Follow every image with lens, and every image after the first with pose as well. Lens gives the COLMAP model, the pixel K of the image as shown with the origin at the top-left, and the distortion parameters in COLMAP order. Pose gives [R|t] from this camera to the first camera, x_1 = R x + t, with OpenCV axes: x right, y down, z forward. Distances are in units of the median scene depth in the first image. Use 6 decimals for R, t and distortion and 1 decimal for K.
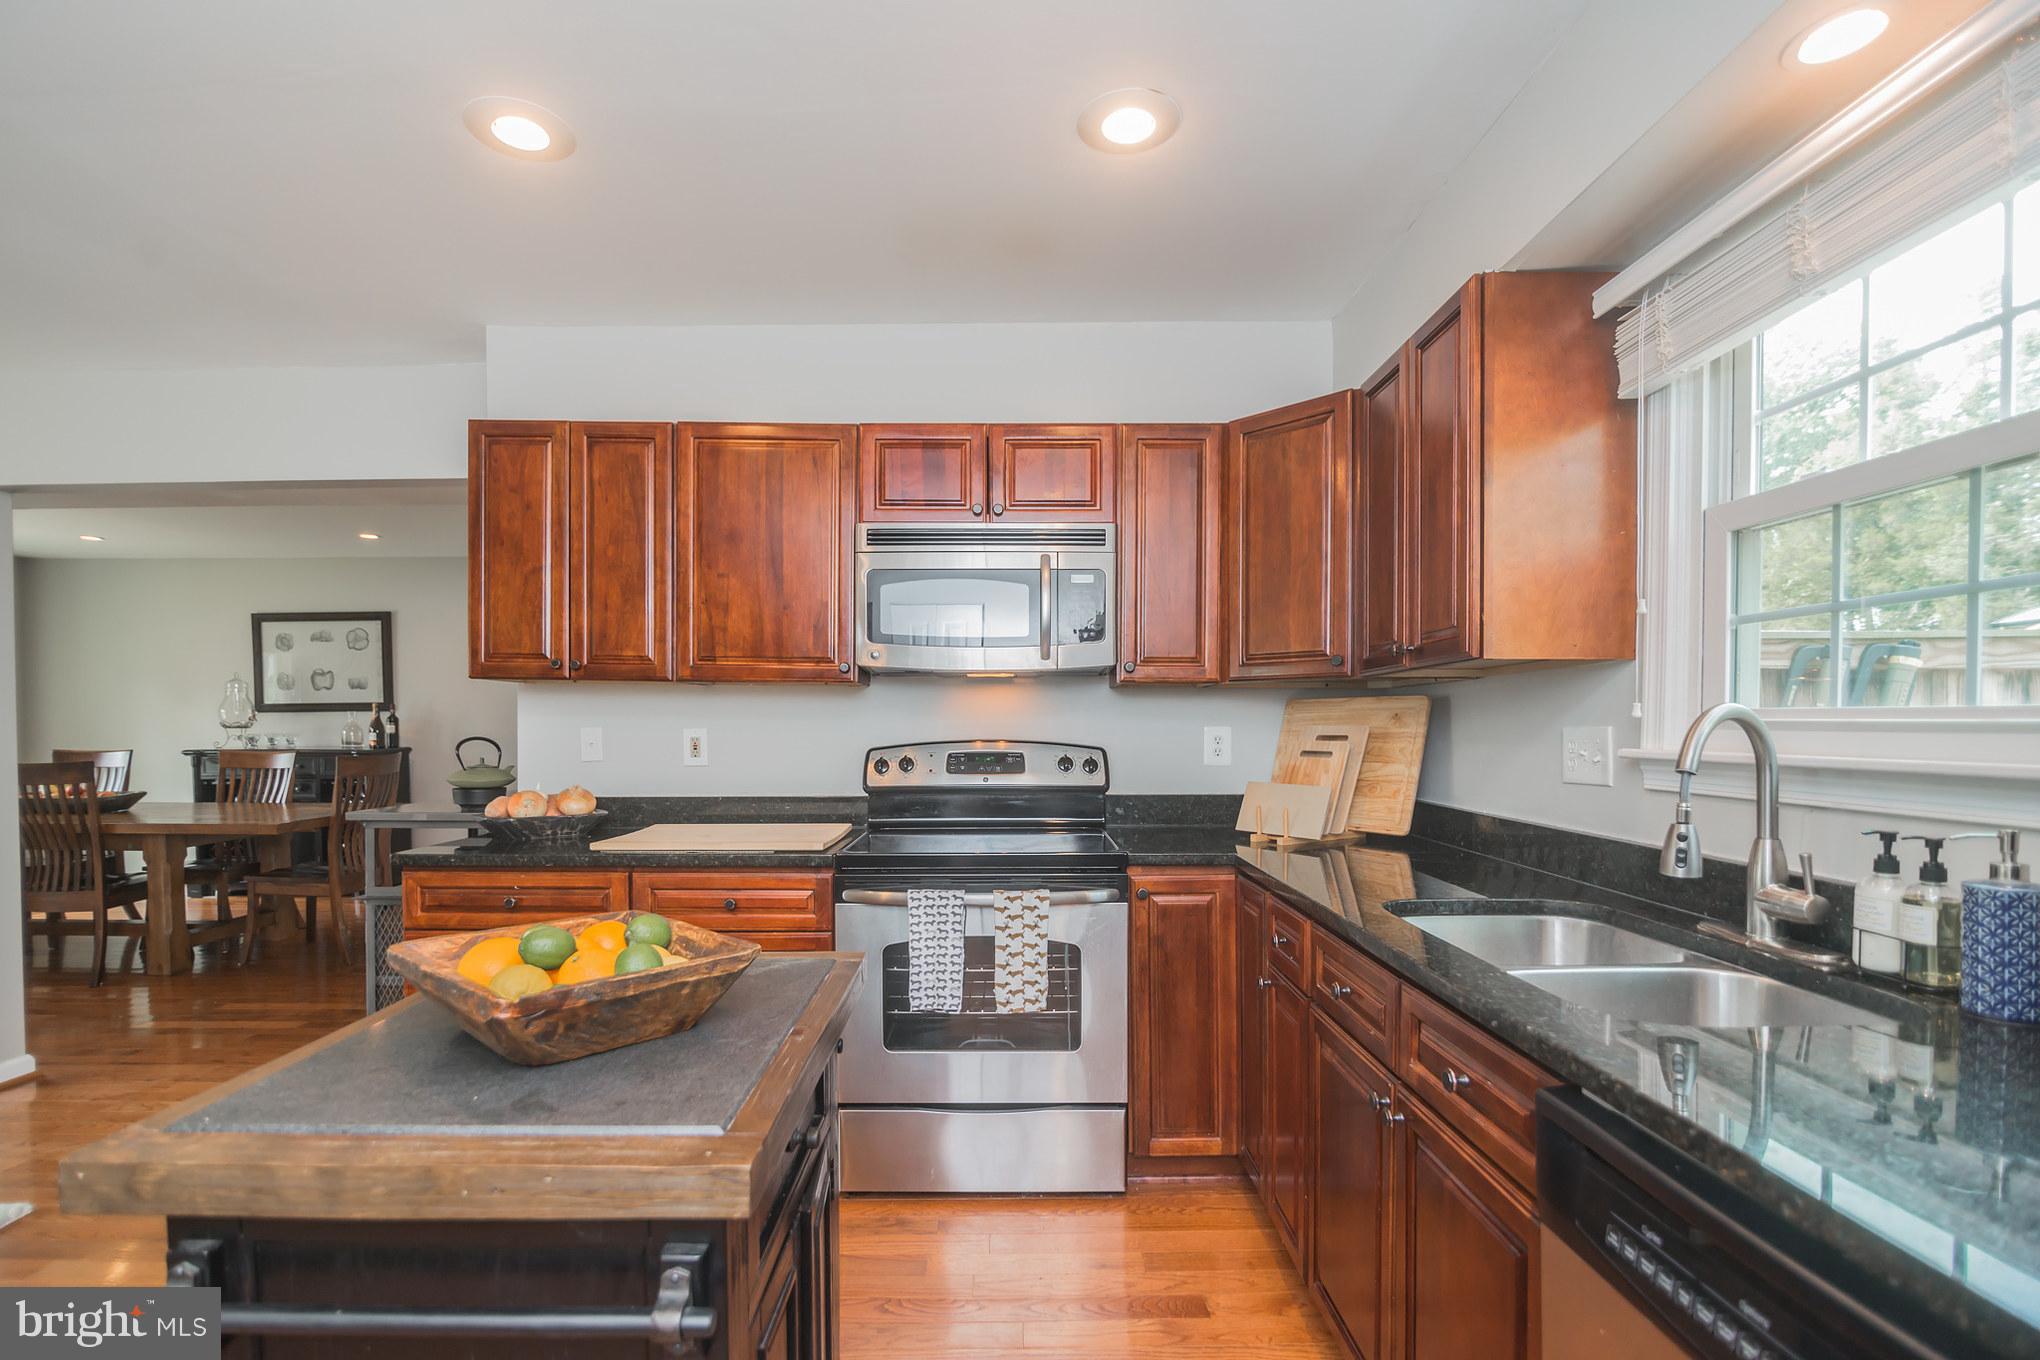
lens RADIAL K [[920.2, 0, 1004.8], [0, 920.2, 742.2], [0, 0, 1]] dist [-0.003629, -0.002401]
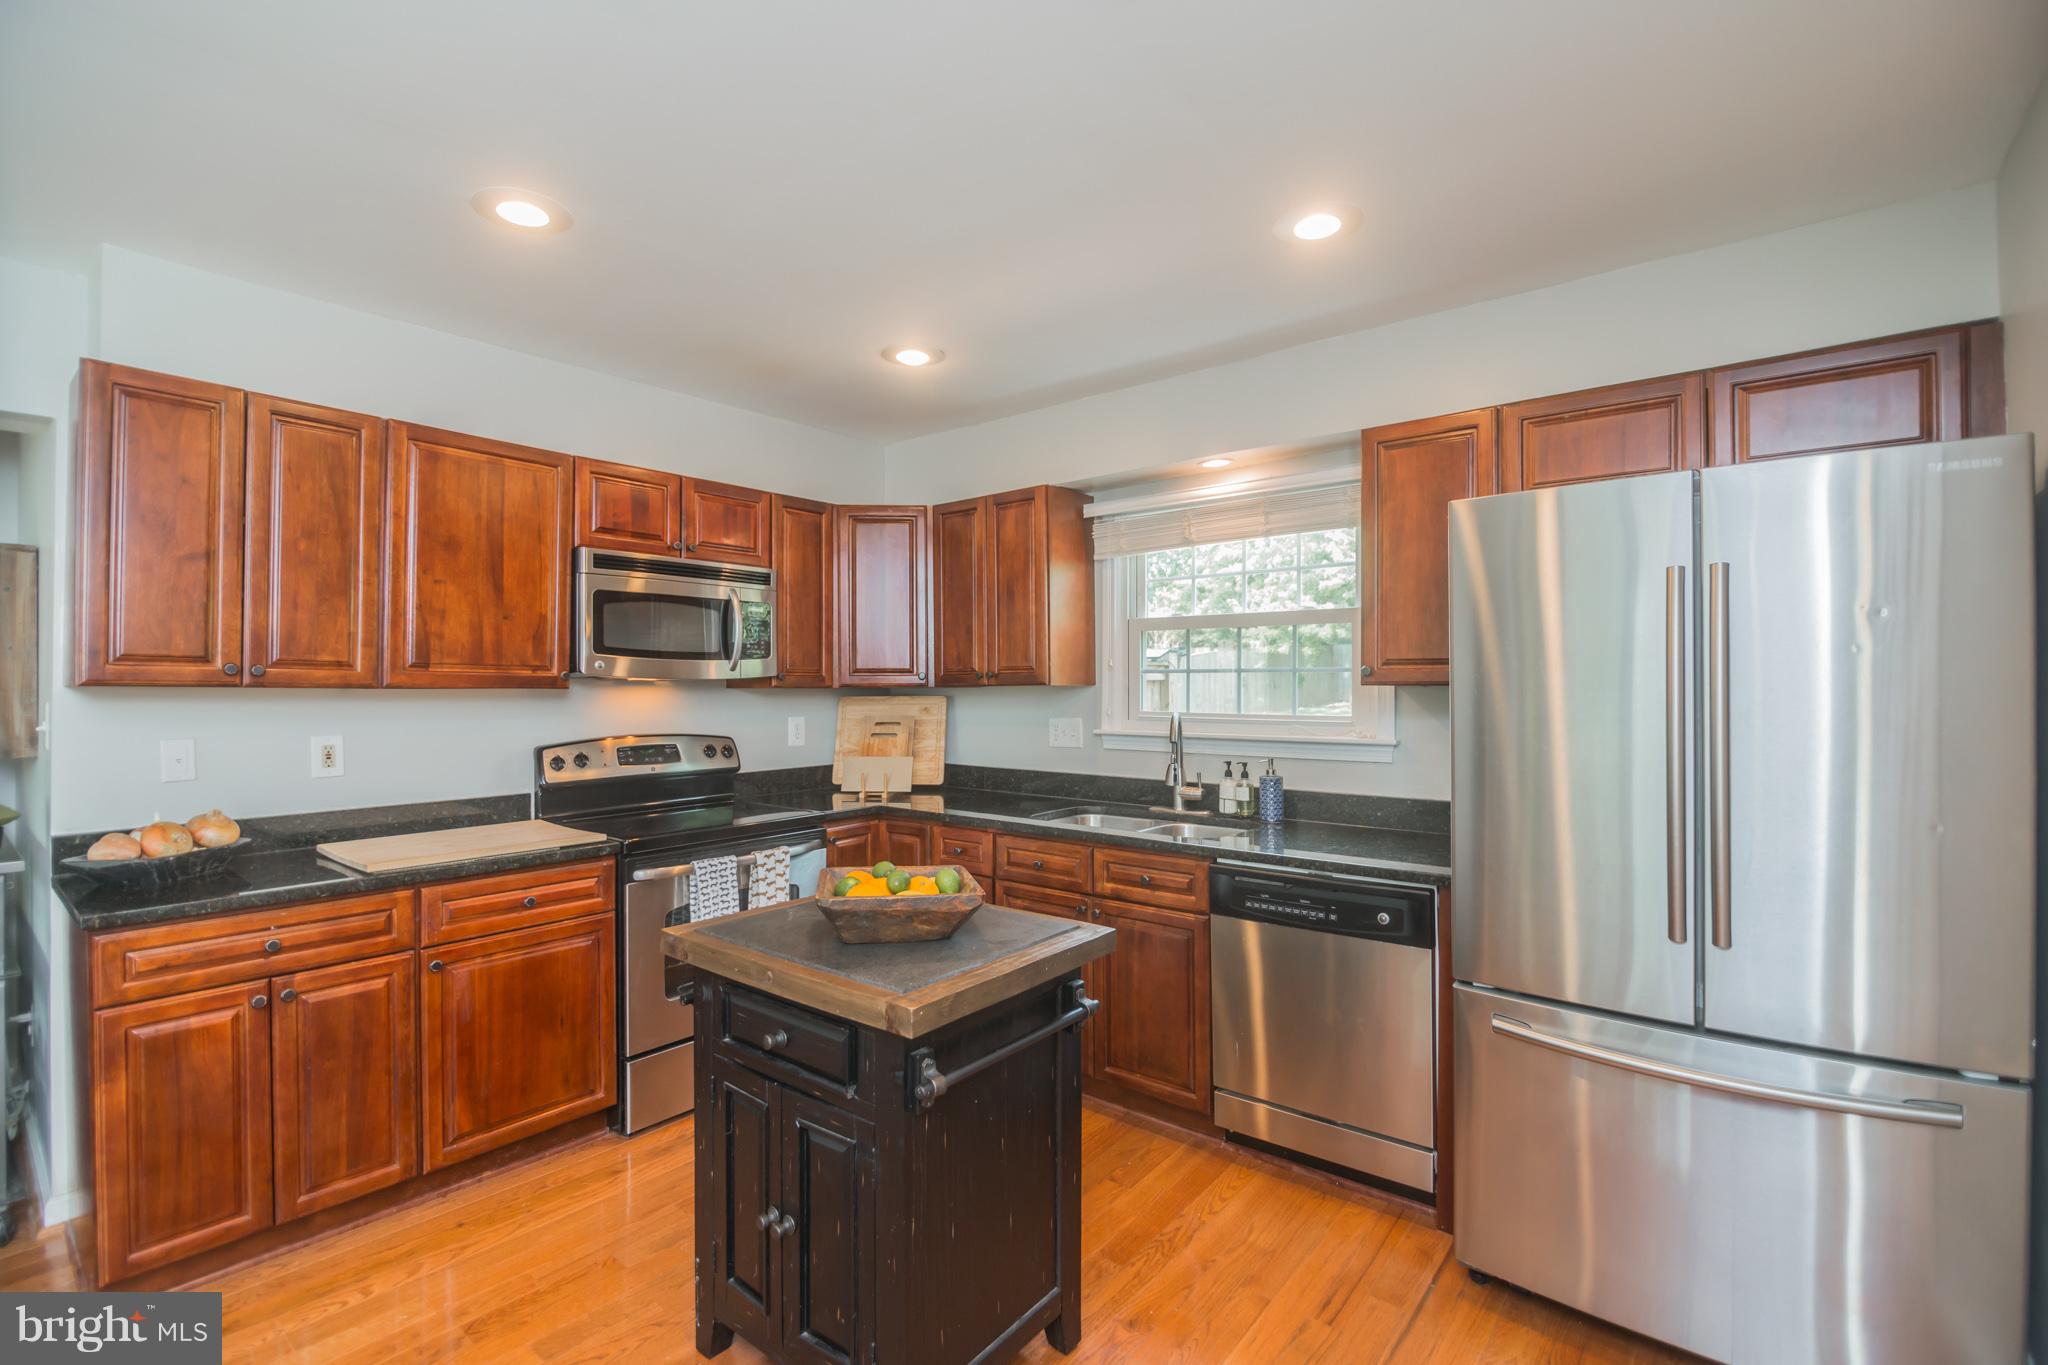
lens RADIAL K [[923.8, 0, 1017.6], [0, 923.8, 685.7], [0, 0, 1]] dist [-0.003629, -0.002401]
pose [[0.630891, -0.002846, 0.775866, -0.683171], [0.017067, 0.999802, -0.010211, -0.048416], [-0.775684, 0.019684, 0.630815, -0.108440]]
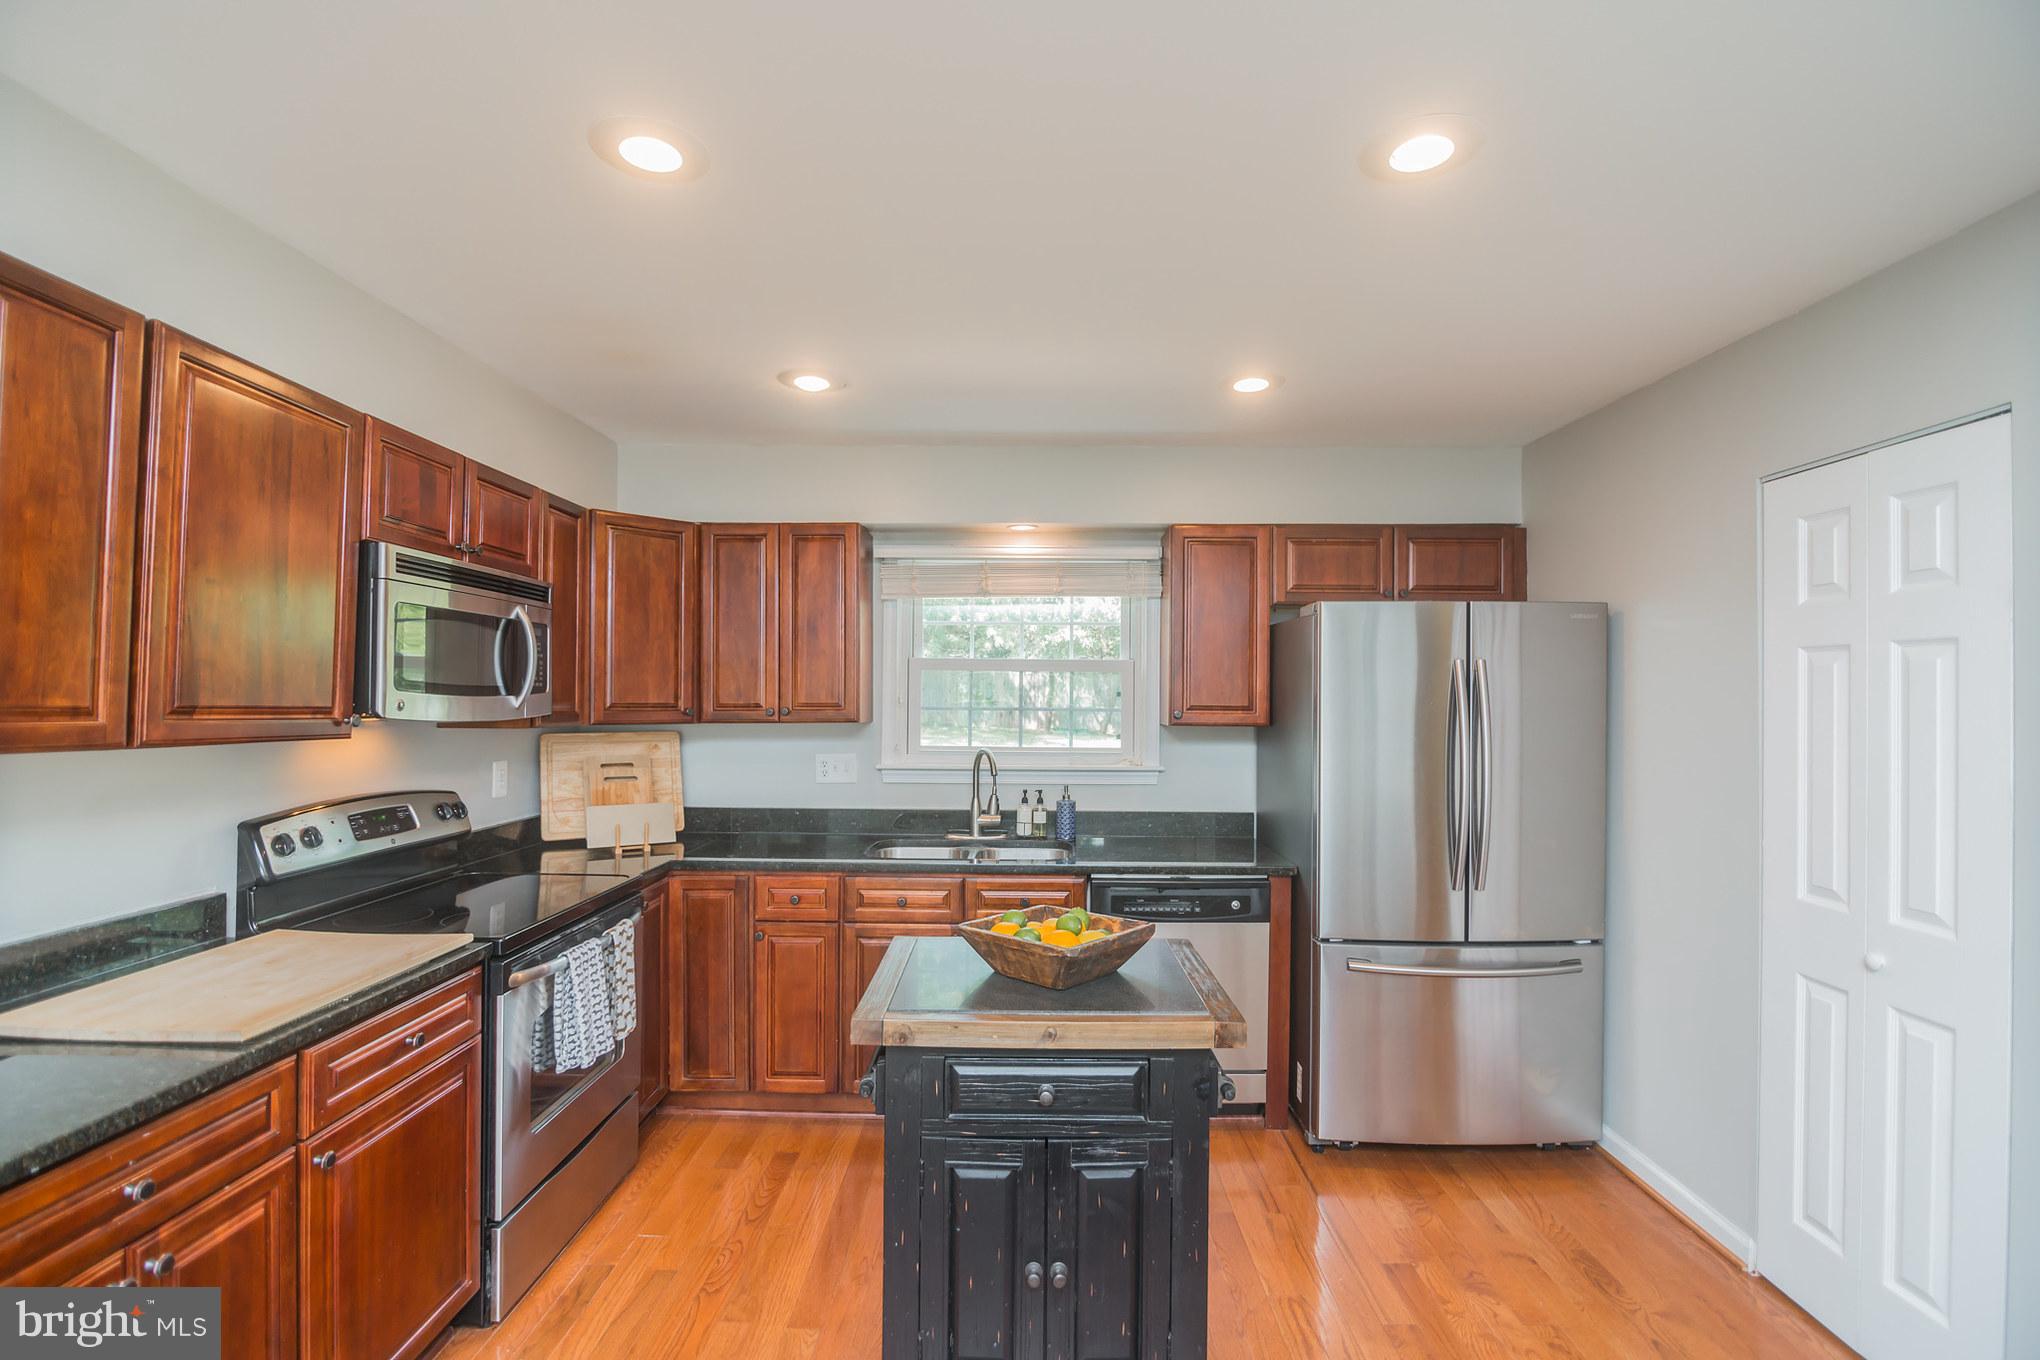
lens RADIAL K [[920.2, 0, 1026.7], [0, 920.2, 689.3], [0, 0, 1]] dist [-0.003629, -0.002401]
pose [[0.009596, 0.010822, 0.999895, -0.941718], [0.012613, 0.999861, -0.010943, -0.091208], [-0.999874, 0.012717, 0.009458, 0.421555]]
